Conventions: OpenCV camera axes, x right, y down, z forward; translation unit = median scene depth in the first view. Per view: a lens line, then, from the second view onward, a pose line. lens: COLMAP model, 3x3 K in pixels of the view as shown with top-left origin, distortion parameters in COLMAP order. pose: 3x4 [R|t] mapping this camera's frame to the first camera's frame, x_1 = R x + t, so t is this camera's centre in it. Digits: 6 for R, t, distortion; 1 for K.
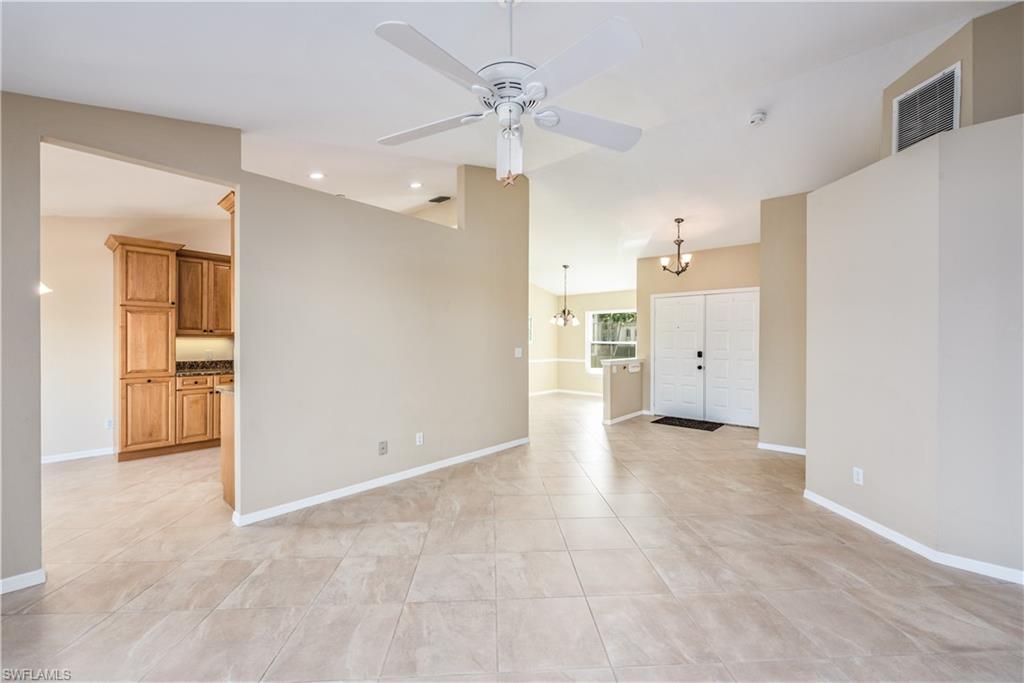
lens RADIAL K [[402.2, 0, 510.6], [0, 402.2, 345.0], [0, 0, 1]] dist [0.001465, 0.000035]
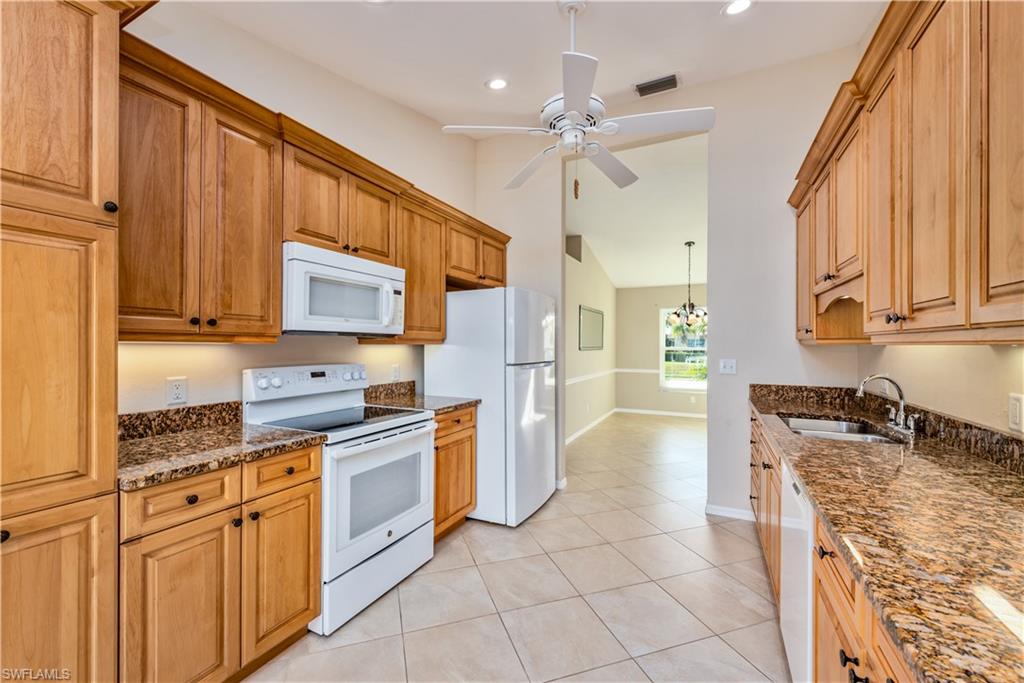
lens RADIAL K [[406.3, 0, 509.4], [0, 406.3, 348.5], [0, 0, 1]] dist [0.000446, 0.000025]
pose [[0.965029, -0.000473, 0.262143, -0.625988], [0.000012, 0.999998, 0.001761, -0.014449], [-0.262143, -0.001696, 0.965028, 0.648400]]
